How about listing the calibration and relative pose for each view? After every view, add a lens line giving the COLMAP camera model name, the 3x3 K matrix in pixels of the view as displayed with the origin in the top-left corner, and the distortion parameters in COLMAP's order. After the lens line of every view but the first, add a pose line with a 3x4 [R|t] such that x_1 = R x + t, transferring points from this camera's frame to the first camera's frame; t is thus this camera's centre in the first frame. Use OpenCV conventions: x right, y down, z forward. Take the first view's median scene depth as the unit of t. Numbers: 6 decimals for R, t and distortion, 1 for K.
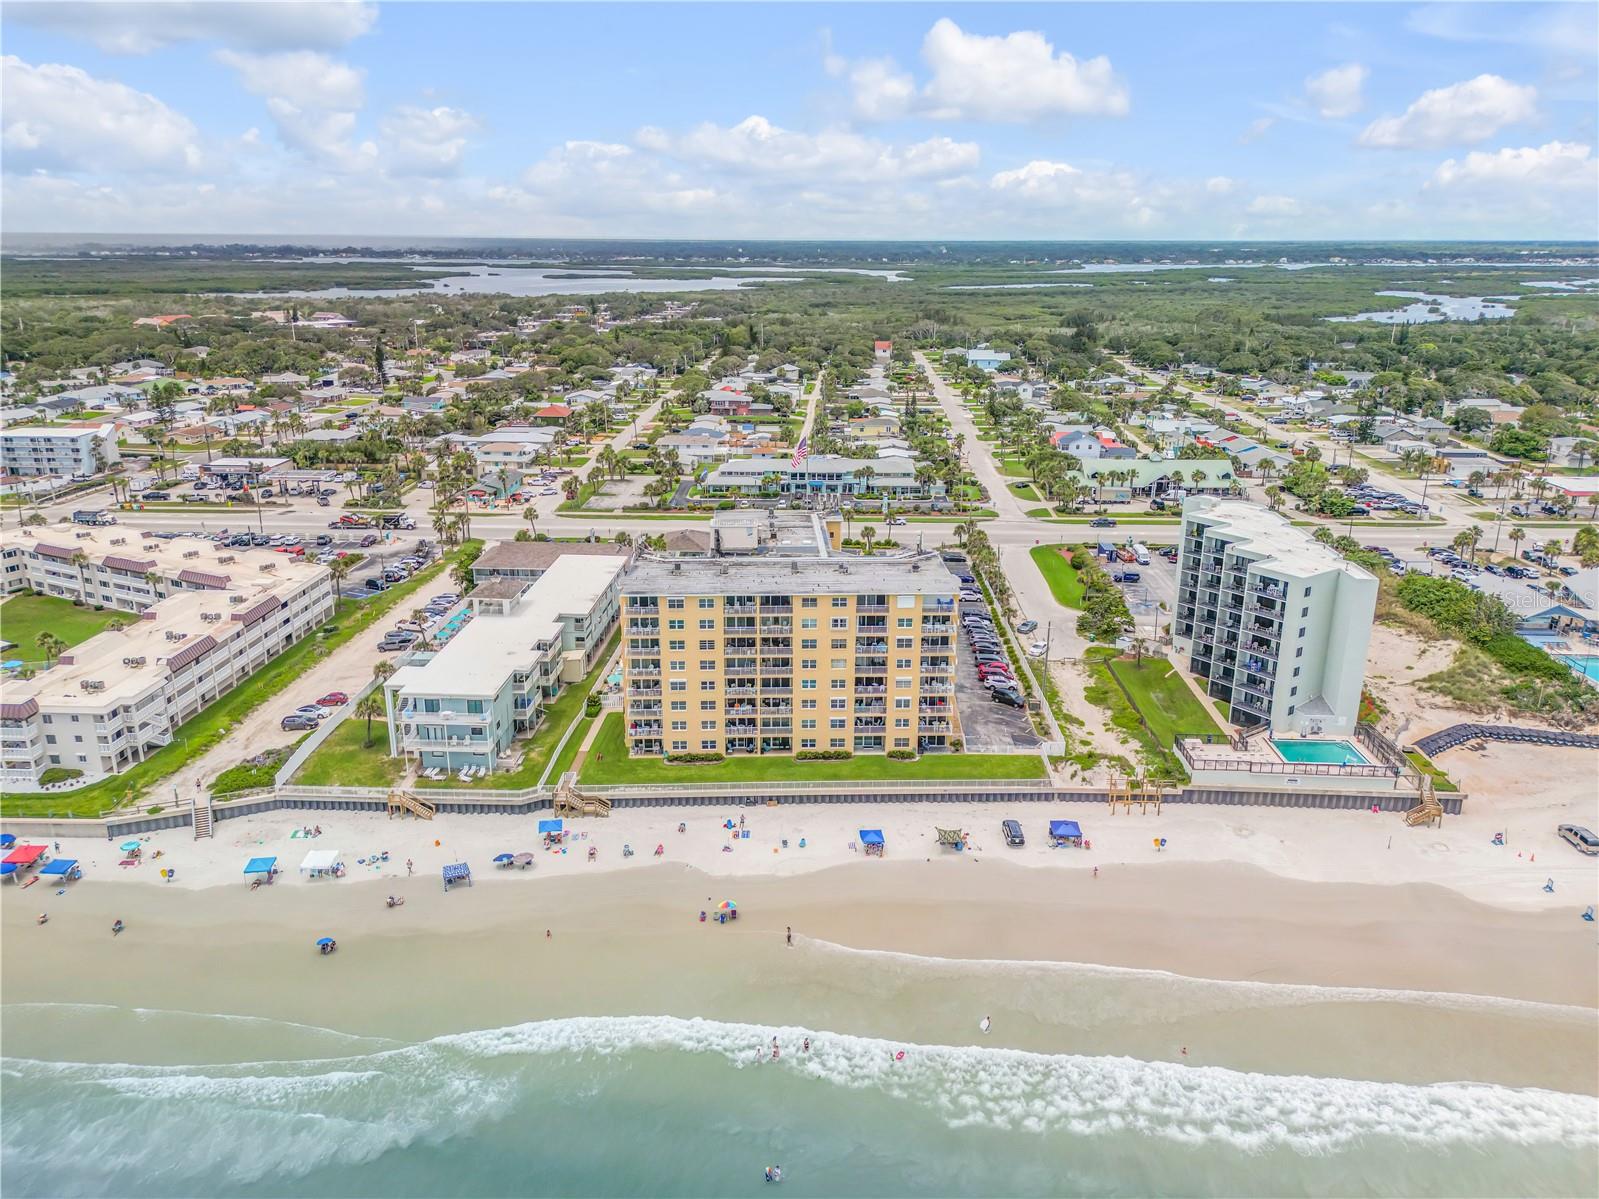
lens RADIAL K [[1142.9, 0, 799.5], [0, 1142.9, 599.5], [0, 0, 1]] dist [0.087439, -0.094839]
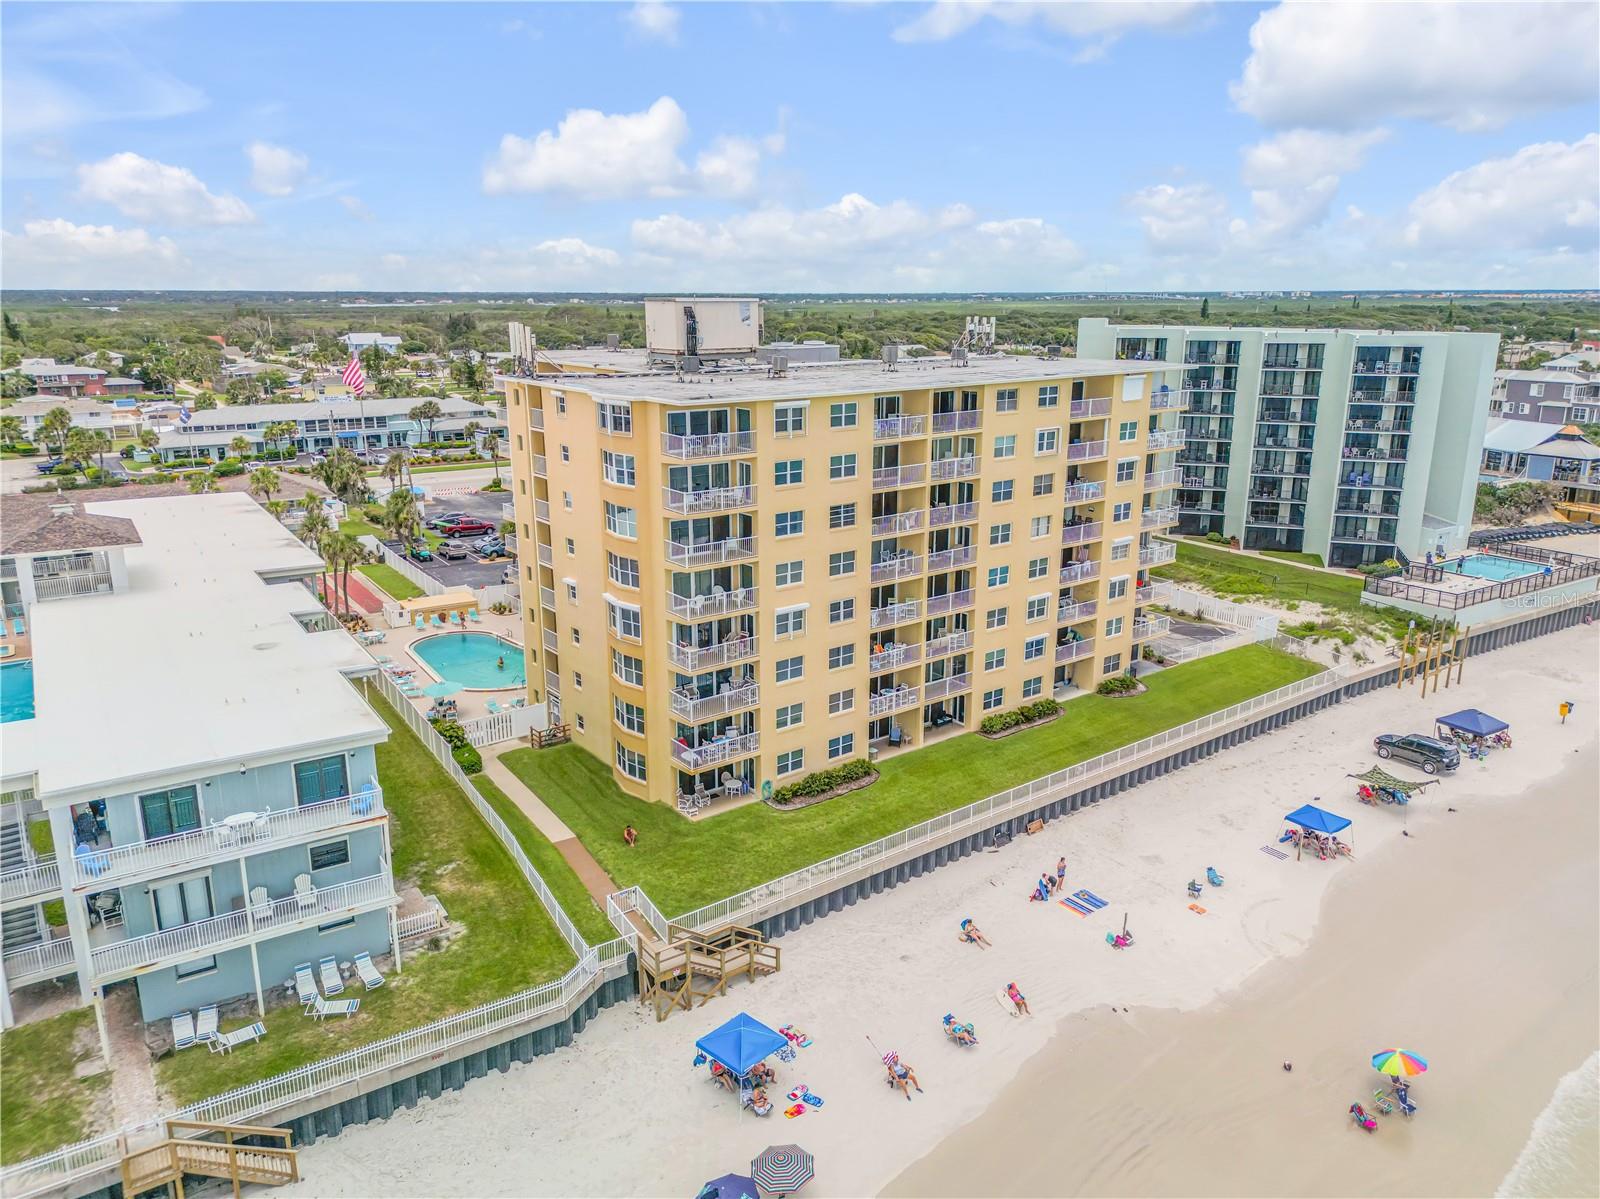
lens RADIAL K [[1137.4, 0, 796.1], [0, 1137.4, 594.1], [0, 0, 1]] dist [0.052403, -0.058552]
pose [[0.813494, -0.153834, 0.560859, -0.339636], [0.177379, 0.984061, 0.012632, 0.059926], [-0.553863, 0.089209, 0.827815, 0.641876]]
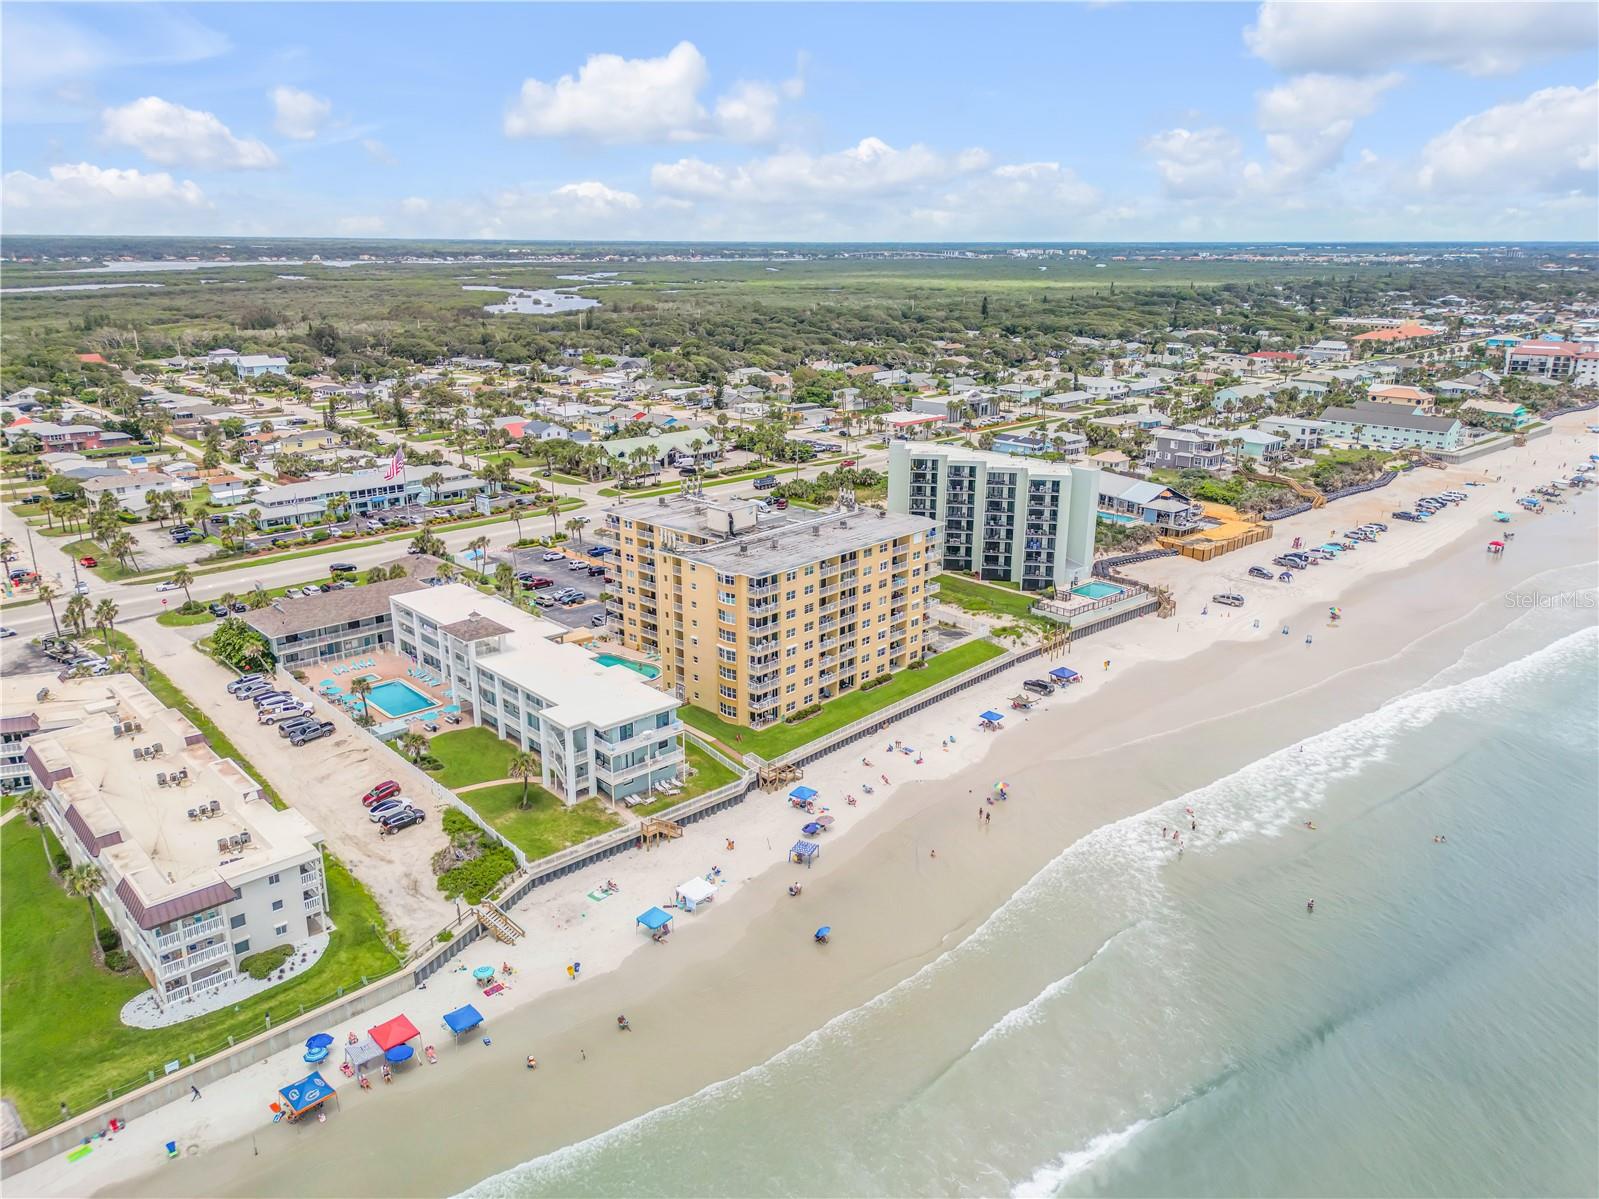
lens RADIAL K [[1131.1, 0, 799.5], [0, 1131.1, 599.5], [0, 0, 1]] dist [0.084654, -0.099203]
pose [[0.702434, -0.213953, 0.678830, -0.821501], [0.210298, 0.973556, 0.089235, -0.068129], [-0.679972, 0.080075, 0.728853, 0.199051]]
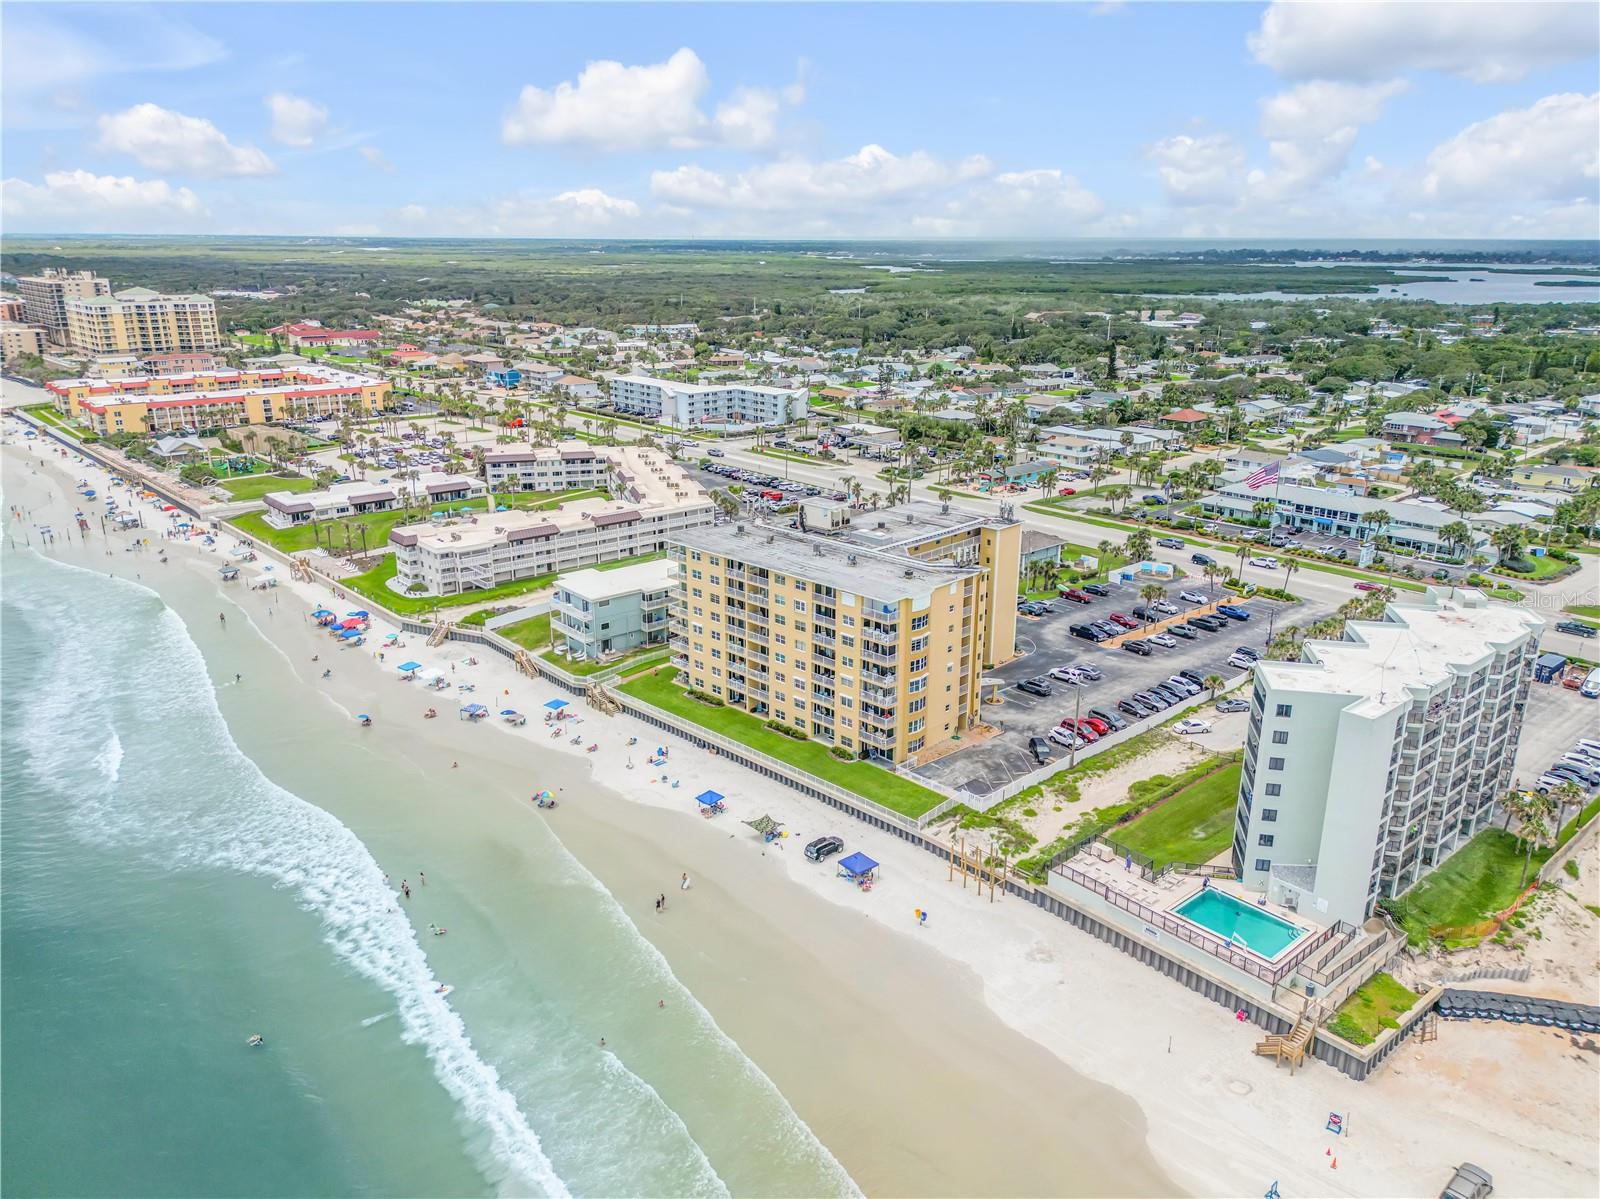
lens RADIAL K [[1131.8, 0, 800.0], [0, 1131.8, 599.5], [0, 0, 1]] dist [0.084654, -0.099203]
pose [[0.688333, 0.217219, -0.692108, 0.728058], [-0.217638, 0.971999, 0.088612, -0.074290], [0.691976, 0.089635, 0.716334, 0.263306]]
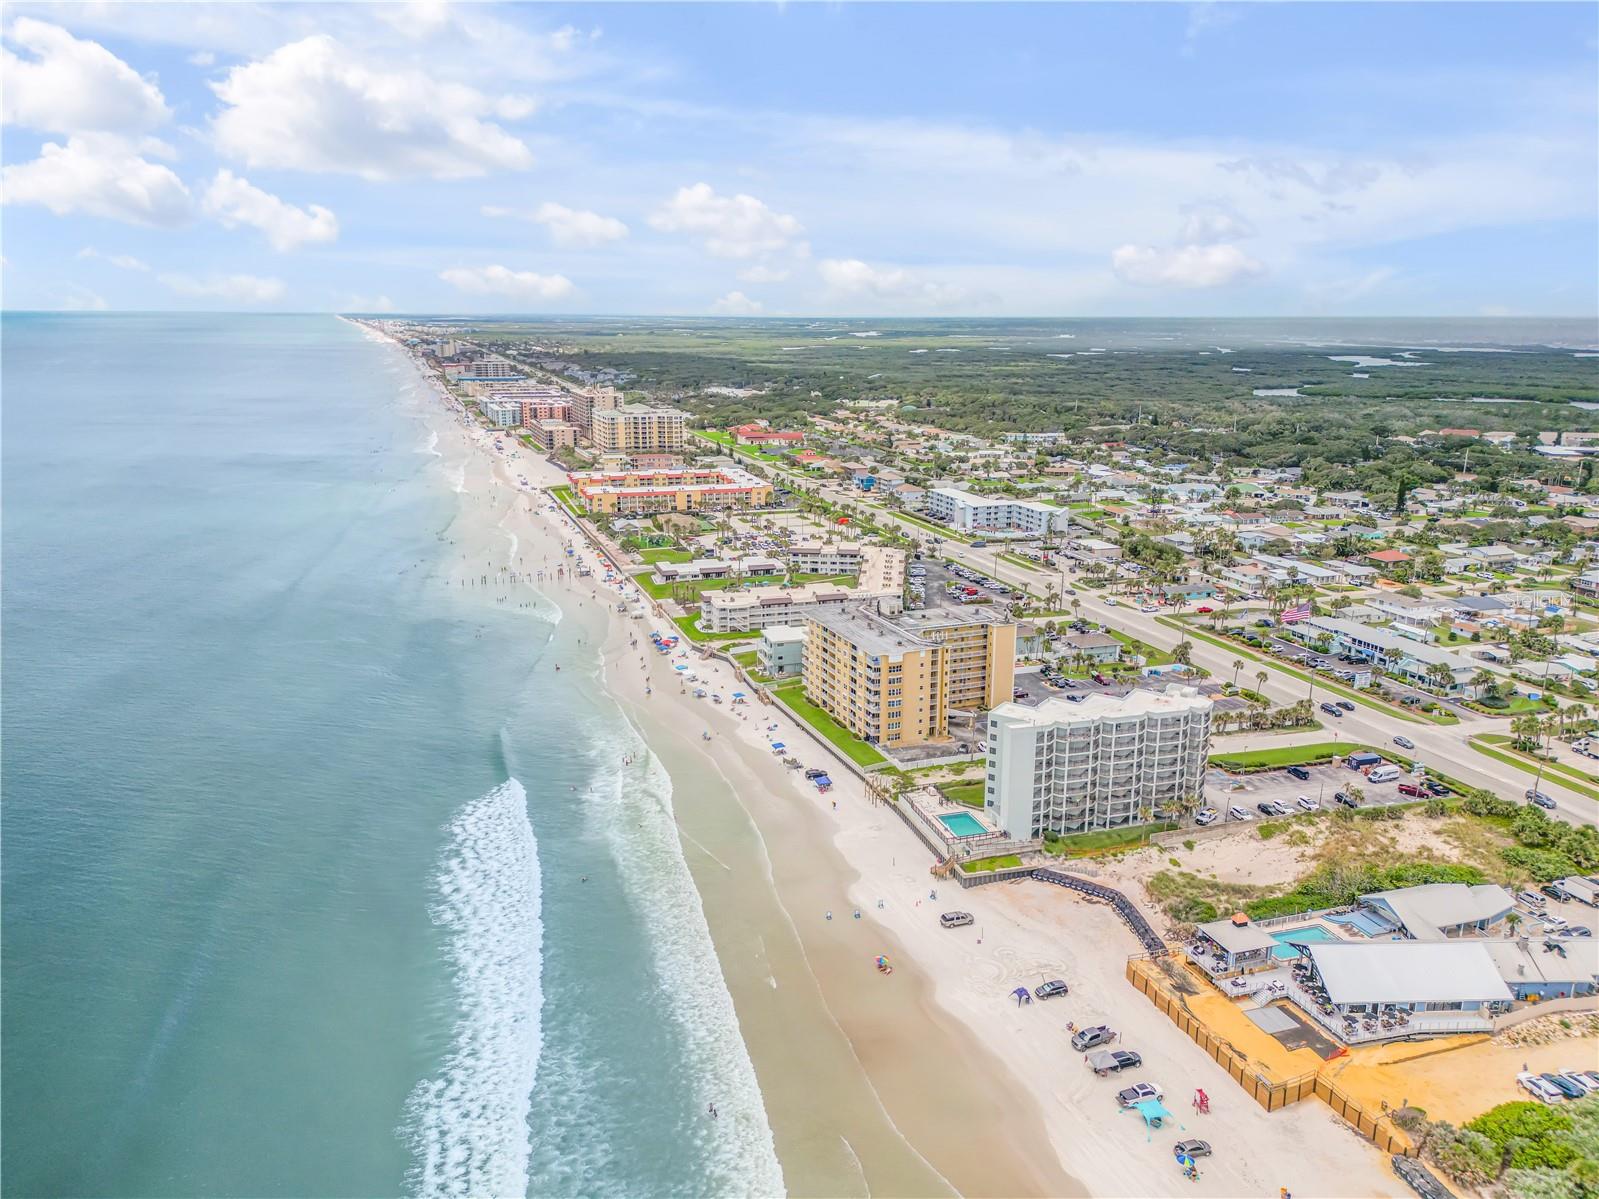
lens RADIAL K [[1131.1, 0, 799.5], [0, 1131.1, 599.5], [0, 0, 1]] dist [0.084654, -0.099203]
pose [[0.347180, 0.225009, -0.910405, 1.683417], [-0.283840, 0.950468, 0.126669, -0.279744], [0.893813, 0.214432, 0.393850, 0.162548]]
